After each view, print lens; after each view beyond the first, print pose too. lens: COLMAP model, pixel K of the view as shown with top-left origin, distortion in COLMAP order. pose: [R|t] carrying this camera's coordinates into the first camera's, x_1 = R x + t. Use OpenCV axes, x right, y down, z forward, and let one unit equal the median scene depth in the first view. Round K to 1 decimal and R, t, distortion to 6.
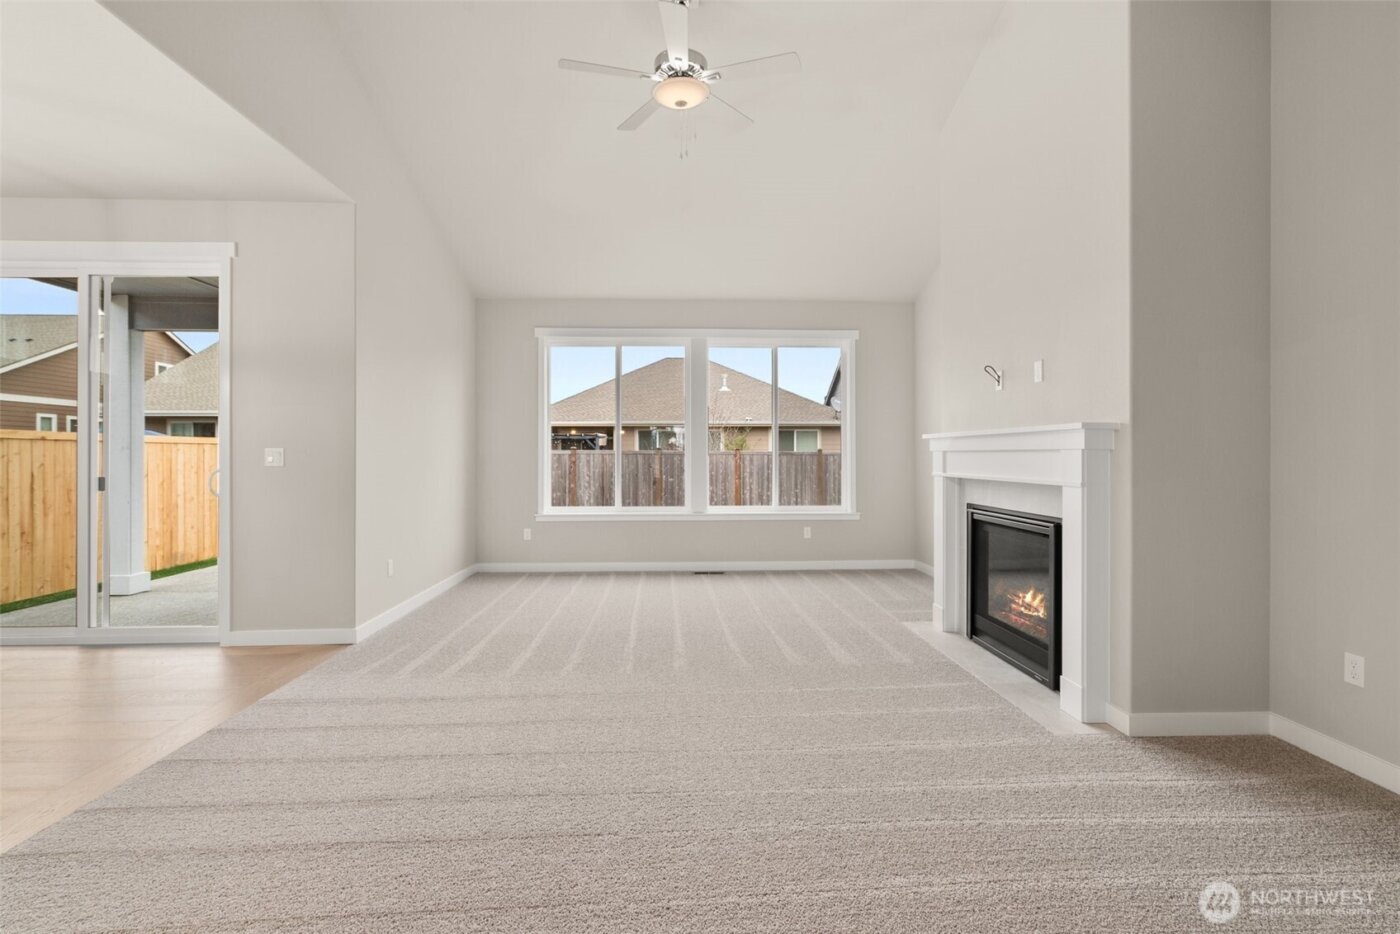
lens RADIAL K [[639.0, 0, 701.9], [0, 639.0, 458.4], [0, 0, 1]] dist [-0.001620, 0.000724]
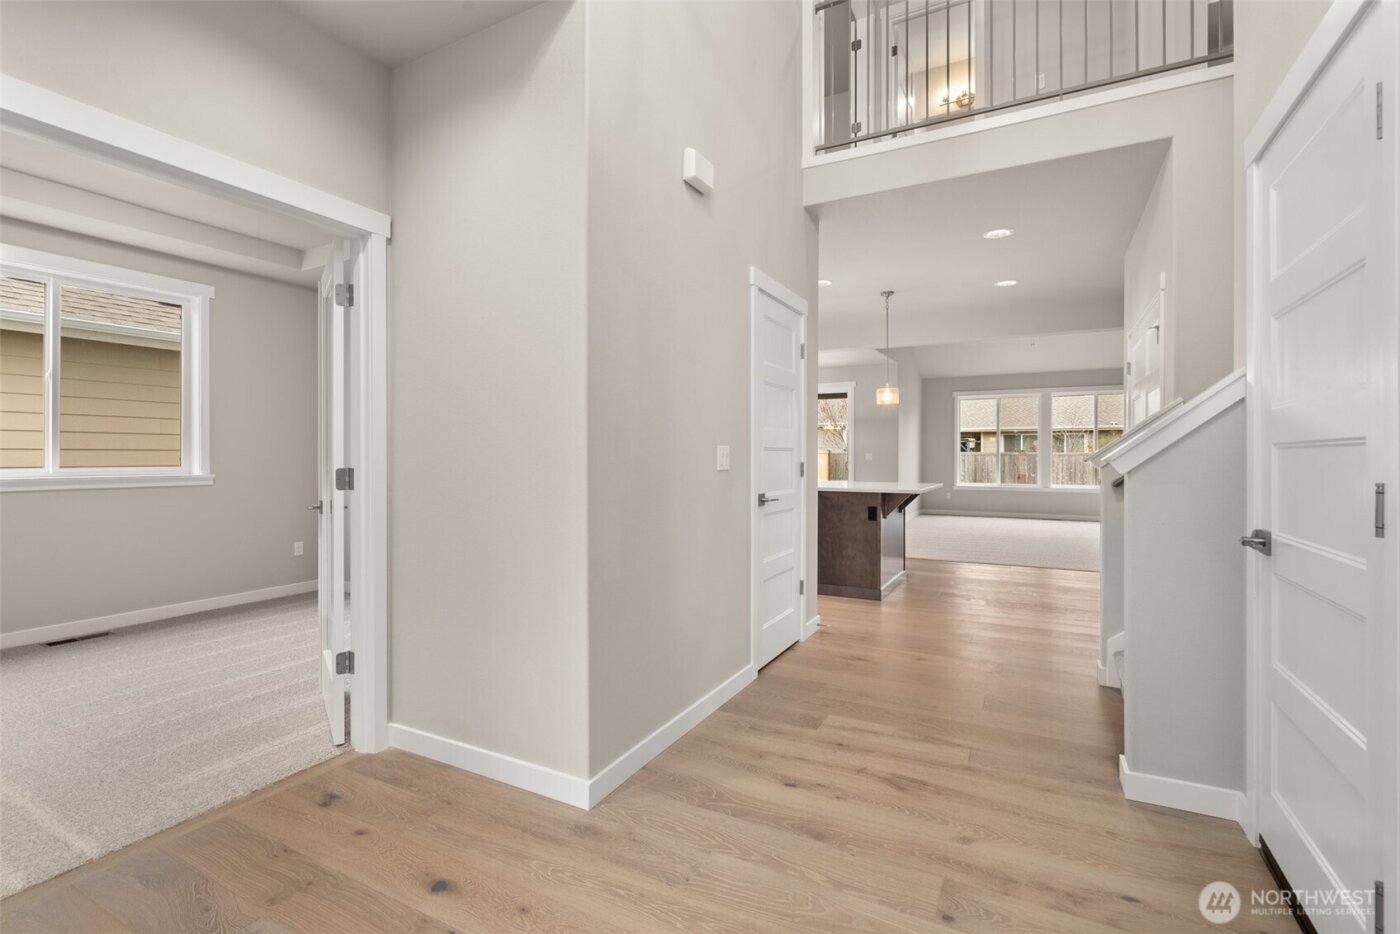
lens RADIAL K [[639.0, 0, 702.8], [0, 639.0, 459.2], [0, 0, 1]] dist [-0.001620, 0.000724]
pose [[0.861575, 0.002514, -0.507623, 0.097256], [-0.002459, 0.999997, 0.000779, 0.006357], [0.507624, 0.000577, 0.861579, -1.382068]]
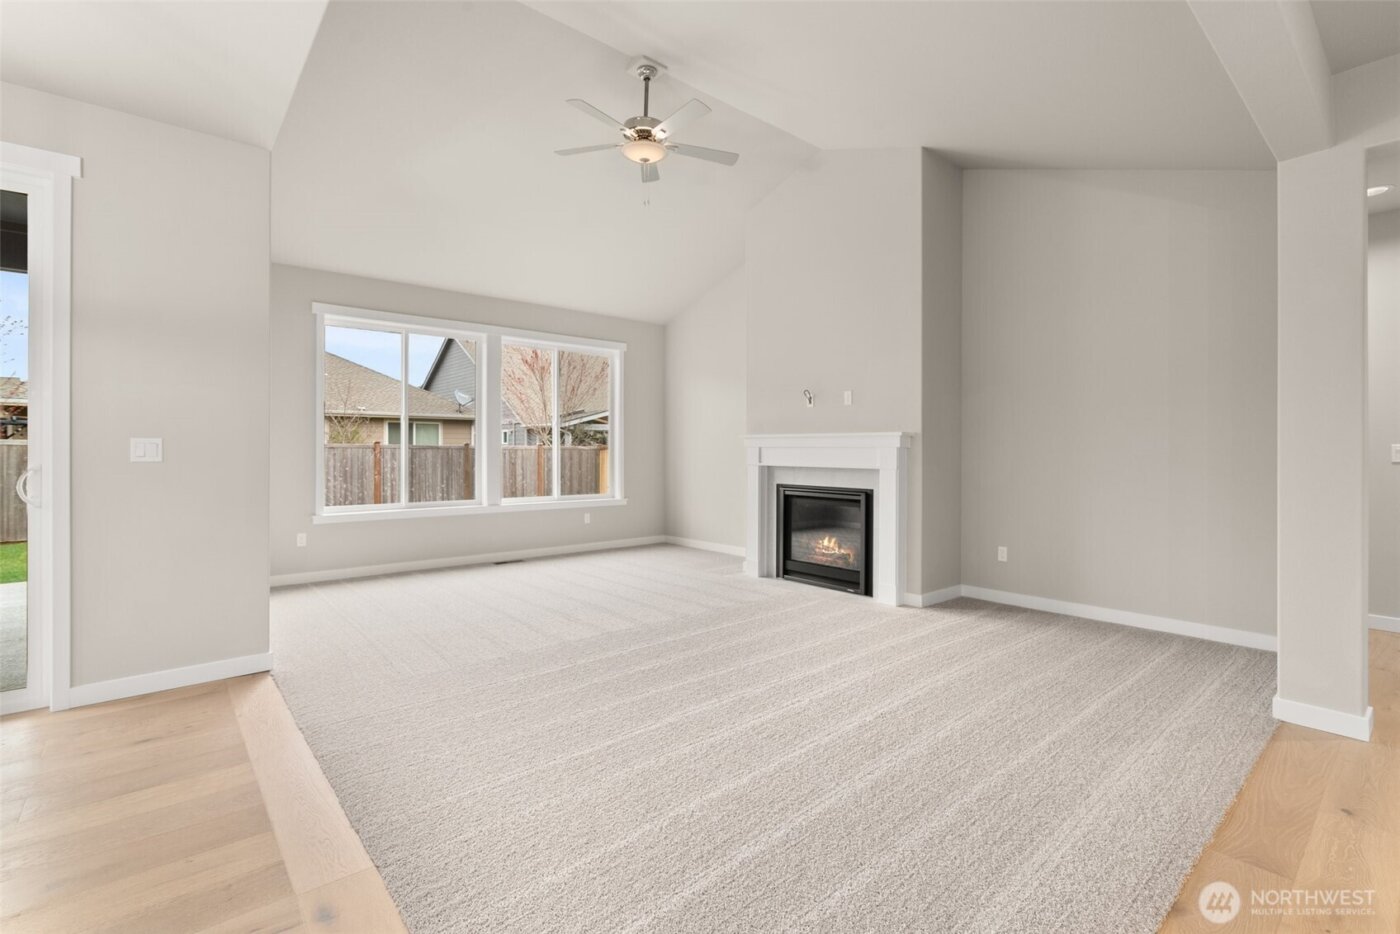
lens RADIAL K [[639.0, 0, 703.3], [0, 639.0, 456.0], [0, 0, 1]] dist [-0.001620, 0.000724]
pose [[0.787246, -0.002620, 0.616634, -0.474464], [-0.000807, 0.999986, 0.005278, 0.000158], [-0.616639, -0.004653, 0.787233, -0.017642]]
